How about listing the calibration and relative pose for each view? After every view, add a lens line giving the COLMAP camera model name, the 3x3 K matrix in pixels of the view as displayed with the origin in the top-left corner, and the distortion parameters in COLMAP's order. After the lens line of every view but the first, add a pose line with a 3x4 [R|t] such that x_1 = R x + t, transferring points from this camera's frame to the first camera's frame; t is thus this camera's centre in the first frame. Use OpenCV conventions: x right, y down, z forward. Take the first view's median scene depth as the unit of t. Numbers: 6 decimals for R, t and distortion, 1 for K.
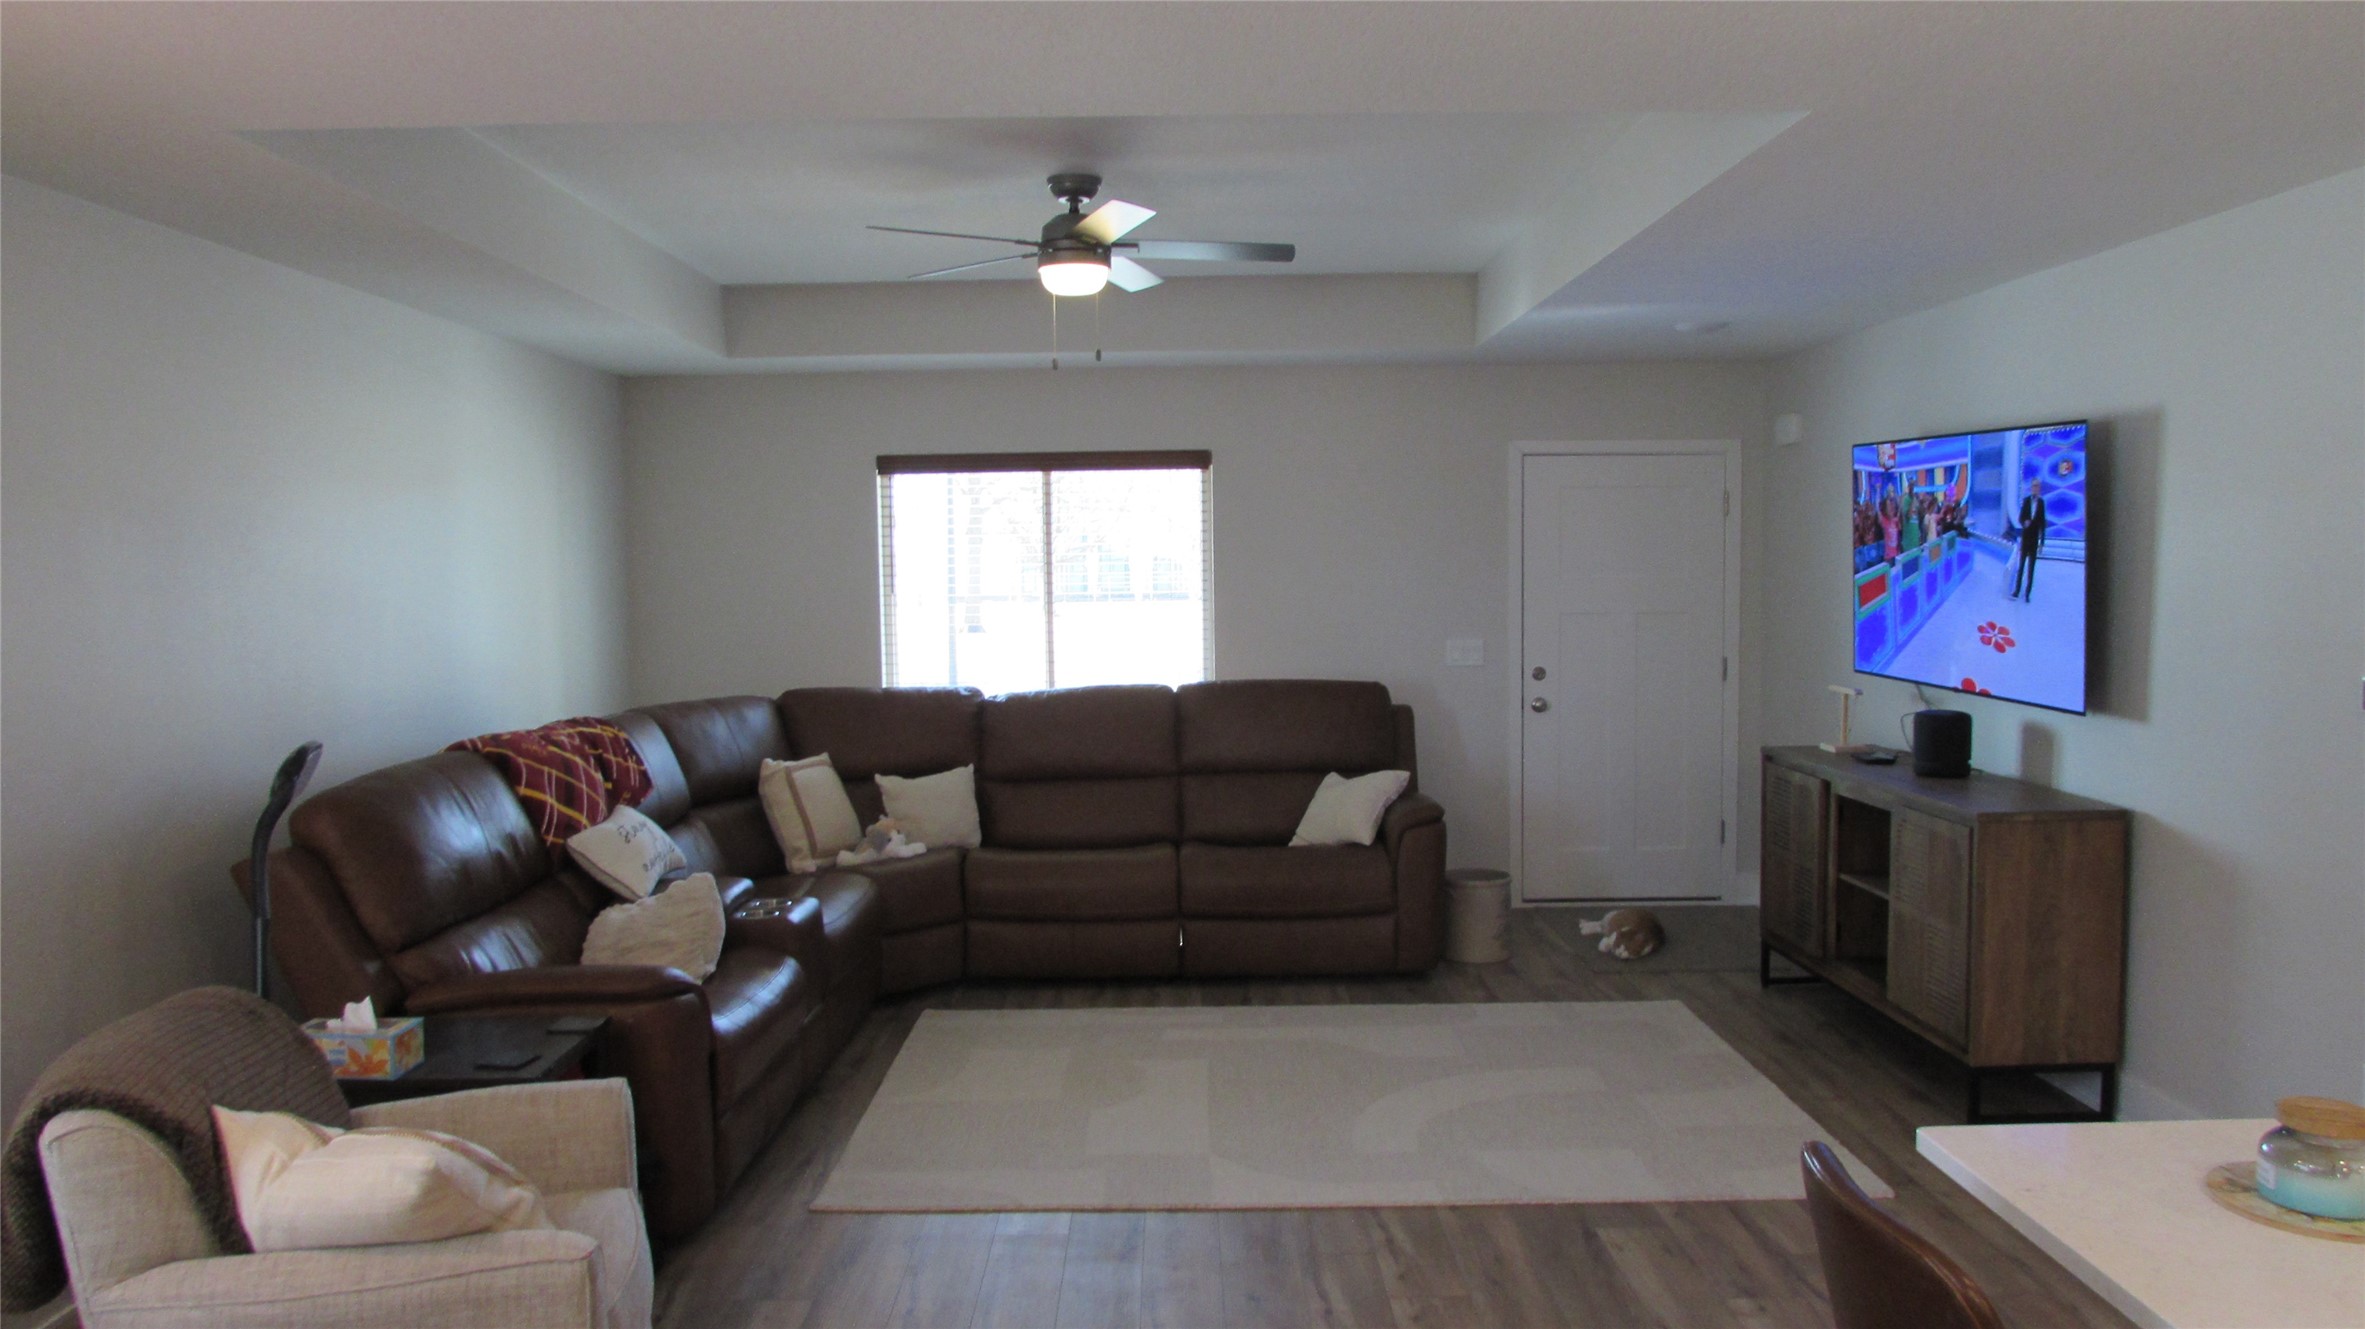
lens RADIAL K [[1684.1, 0, 1177.2], [0, 1684.1, 668.9], [0, 0, 1]] dist [-0.034211, 0.021002]
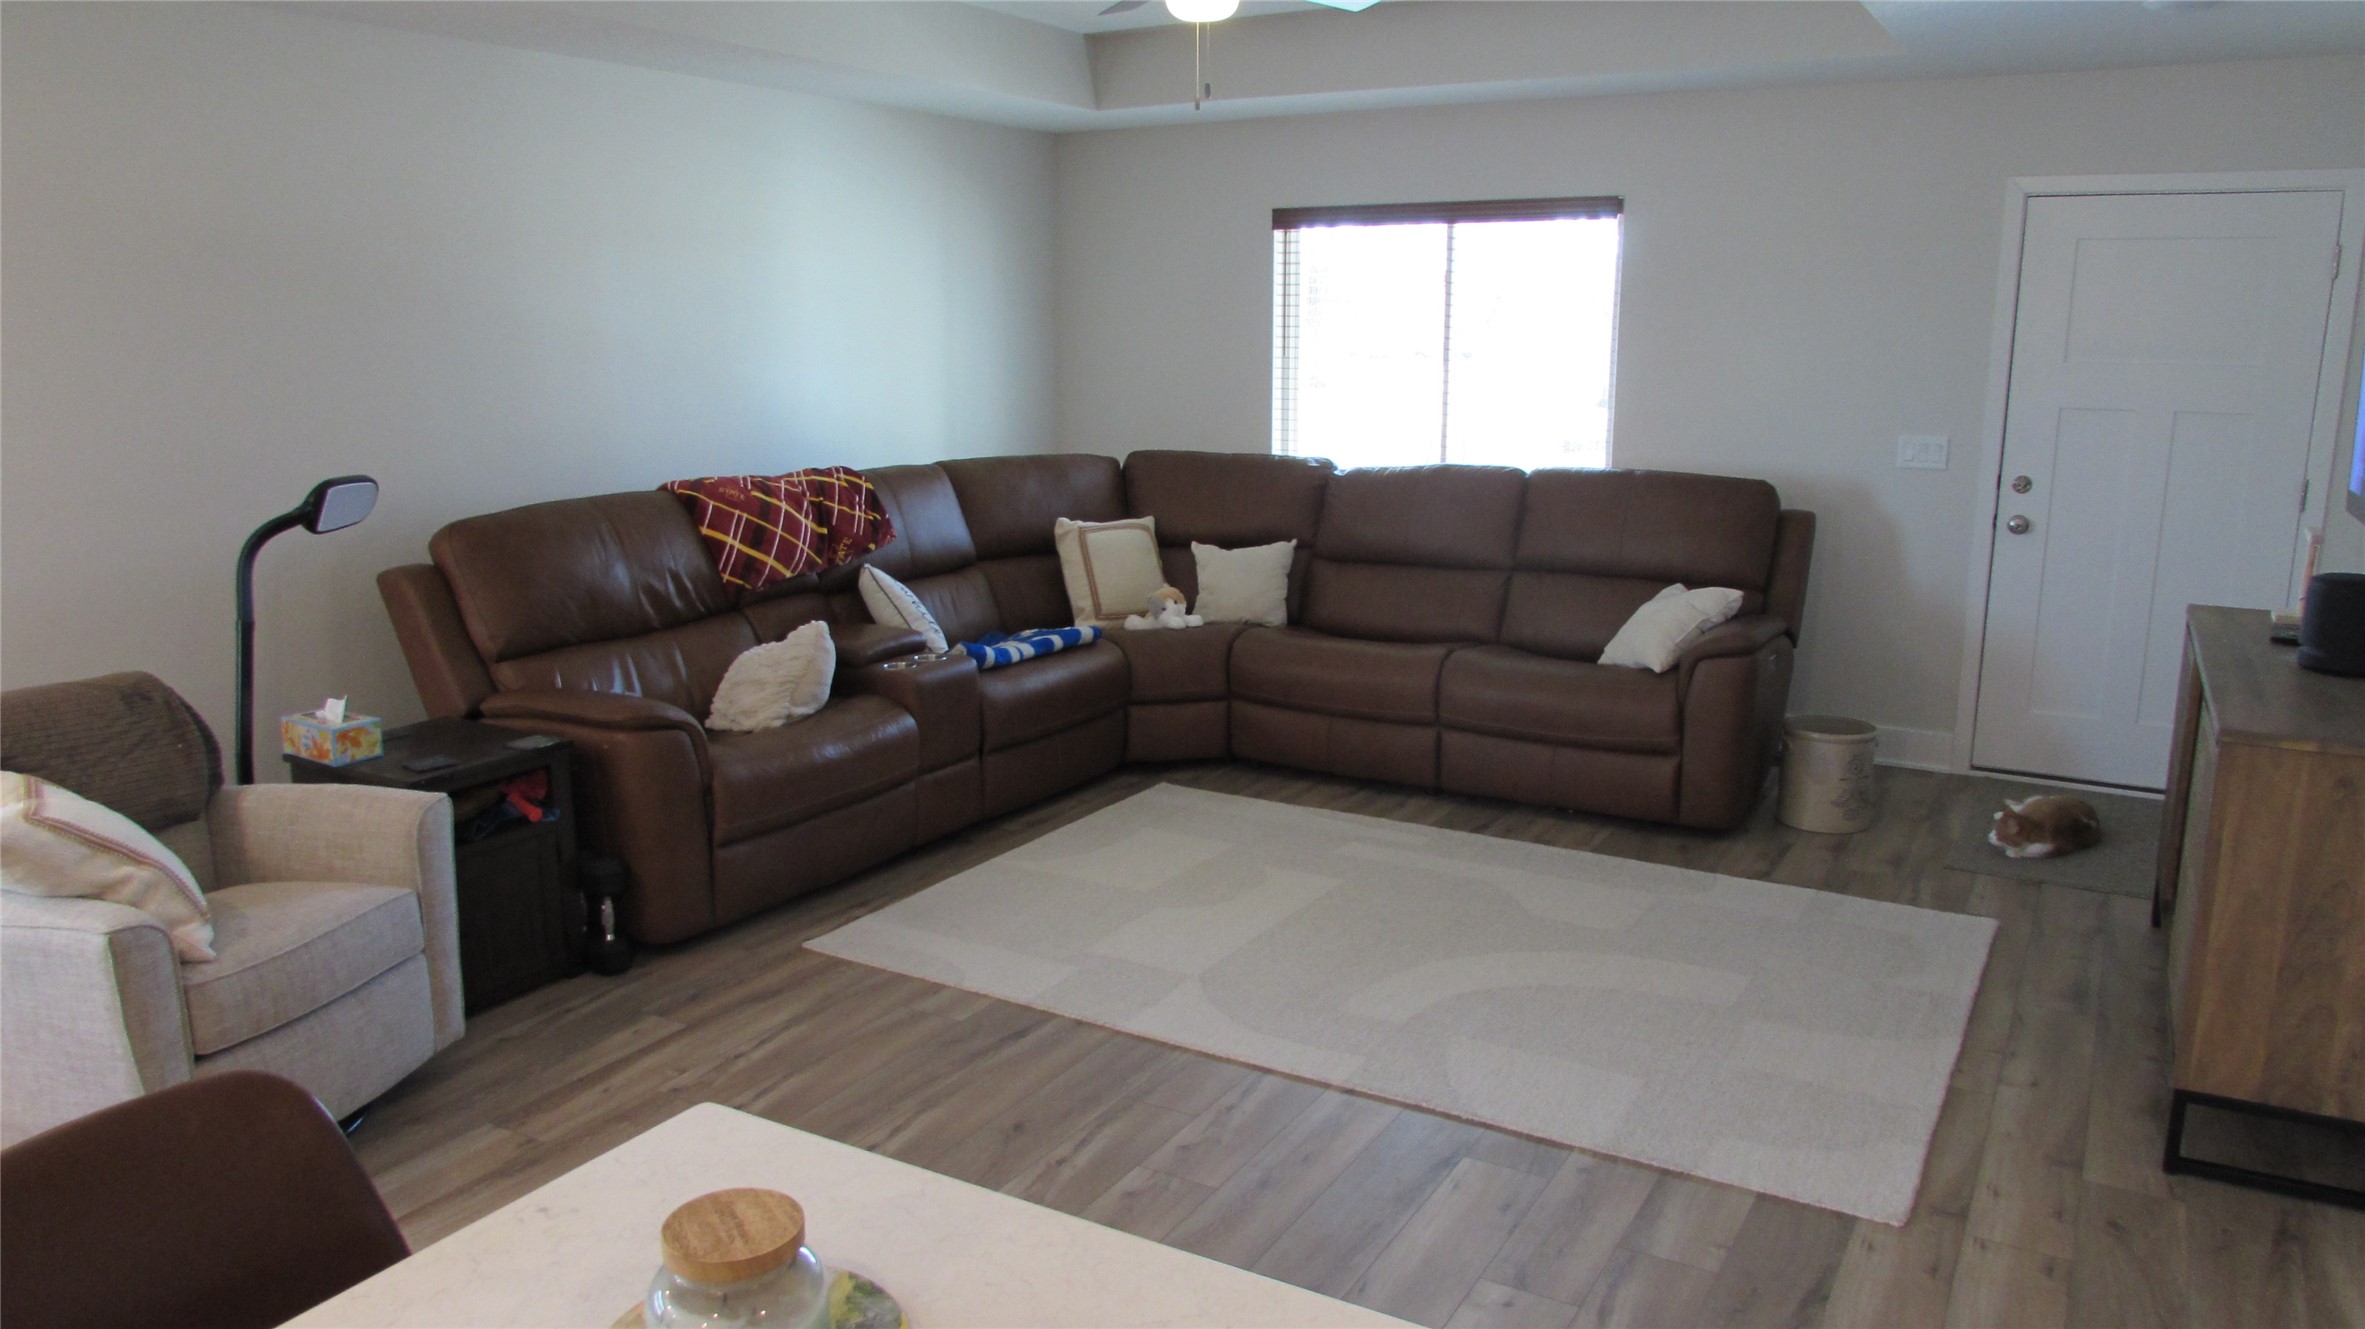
lens RADIAL K [[1684.1, 0, 1183.5], [0, 1684.1, 673.0], [0, 0, 1]] dist [-0.034211, 0.021002]
pose [[0.862162, 0.120414, -0.492116, 0.322986], [-0.047165, 0.986203, 0.158681, -0.018430], [0.504433, -0.113598, 0.855945, 0.154022]]
